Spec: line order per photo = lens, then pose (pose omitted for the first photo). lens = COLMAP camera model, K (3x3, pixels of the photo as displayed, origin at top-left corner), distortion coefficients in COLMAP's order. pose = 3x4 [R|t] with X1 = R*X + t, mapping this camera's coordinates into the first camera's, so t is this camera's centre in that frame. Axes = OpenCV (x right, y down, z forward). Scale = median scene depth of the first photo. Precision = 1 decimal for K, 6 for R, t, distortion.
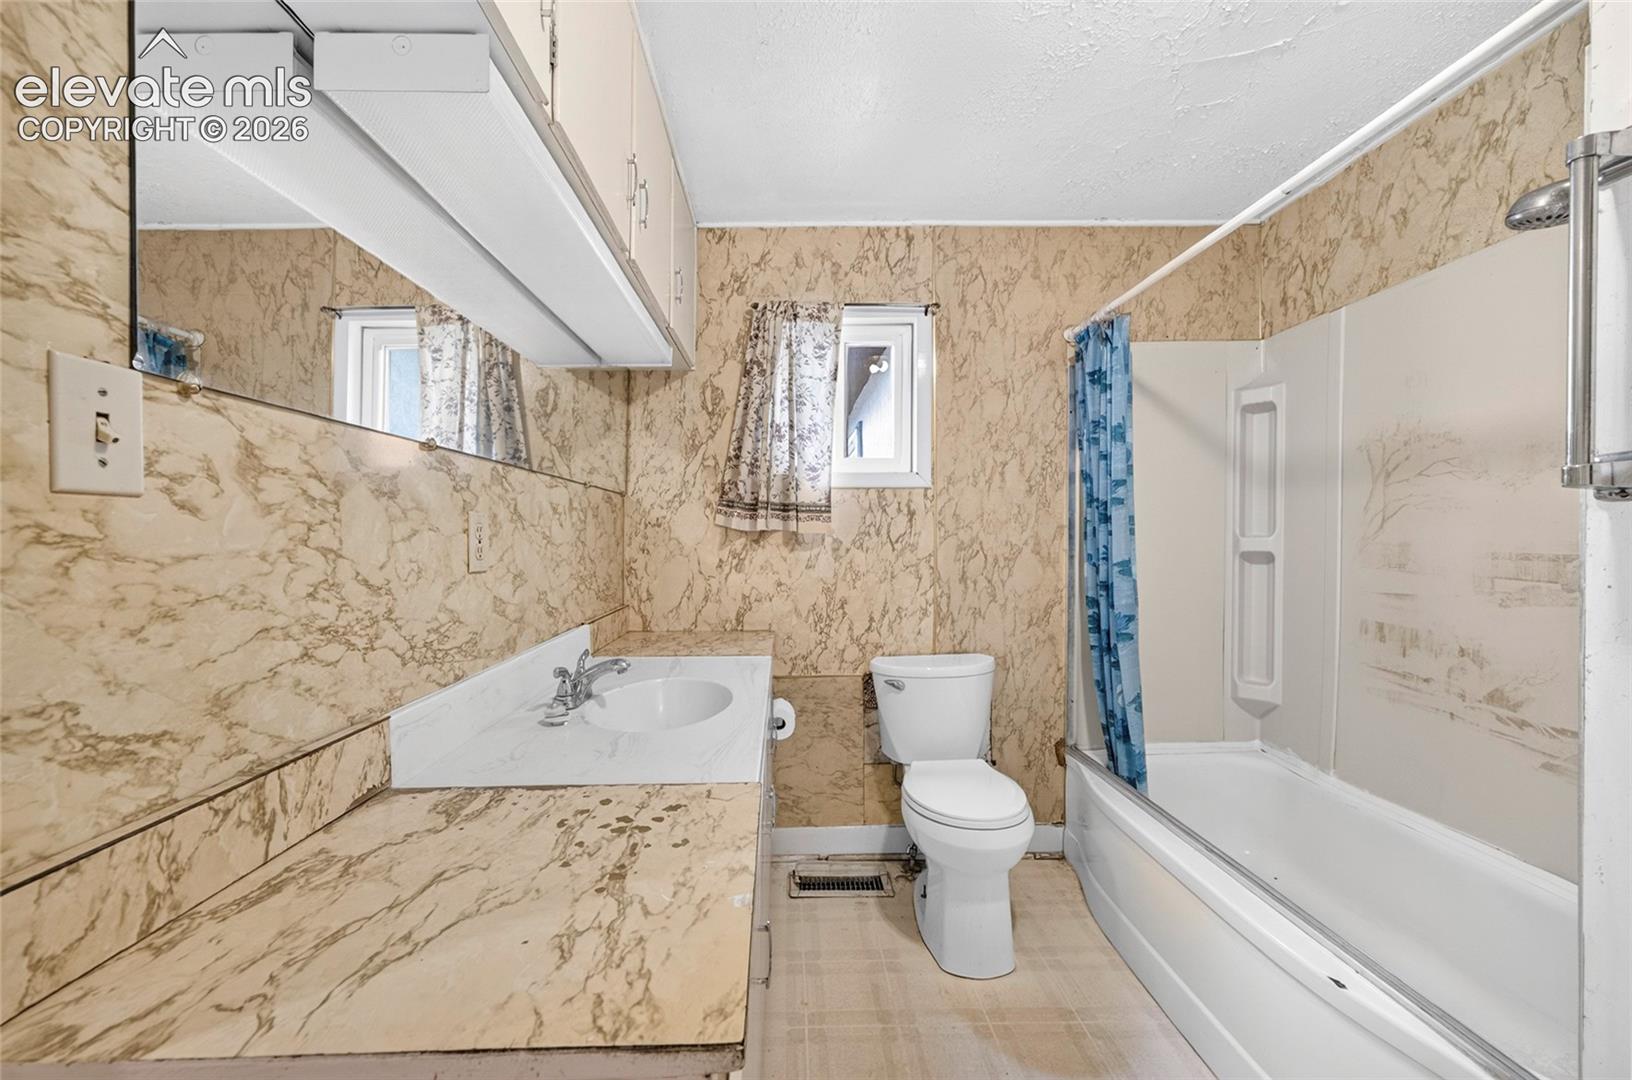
lens RADIAL K [[625.2, 0, 805.7], [0, 625.2, 549.2], [0, 0, 1]] dist [-0.025556, 0.016581]
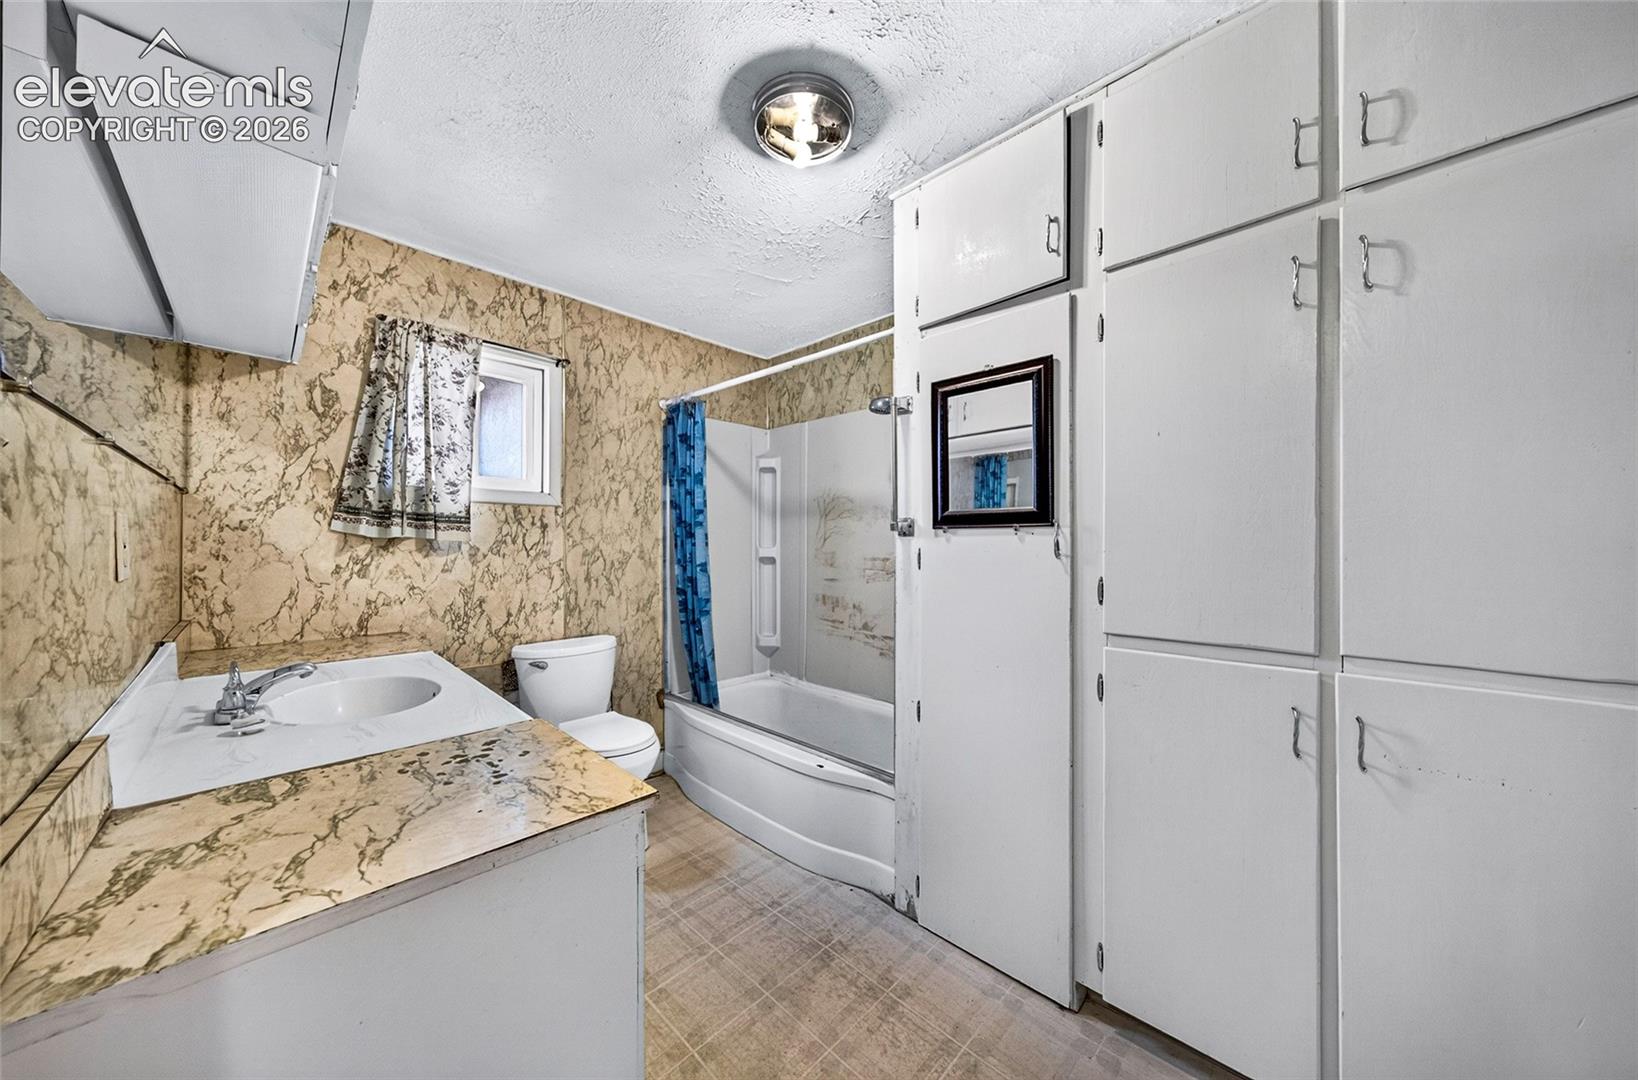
lens RADIAL K [[552.2, 0, 812.5], [0, 552.2, 542.7], [0, 0, 1]] dist [0.000367, 0.000213]
pose [[0.720464, 0.015574, 0.693318, -0.205573], [-0.000268, 0.999754, -0.022180, -0.001045], [-0.693493, 0.015794, 0.720290, -0.144561]]
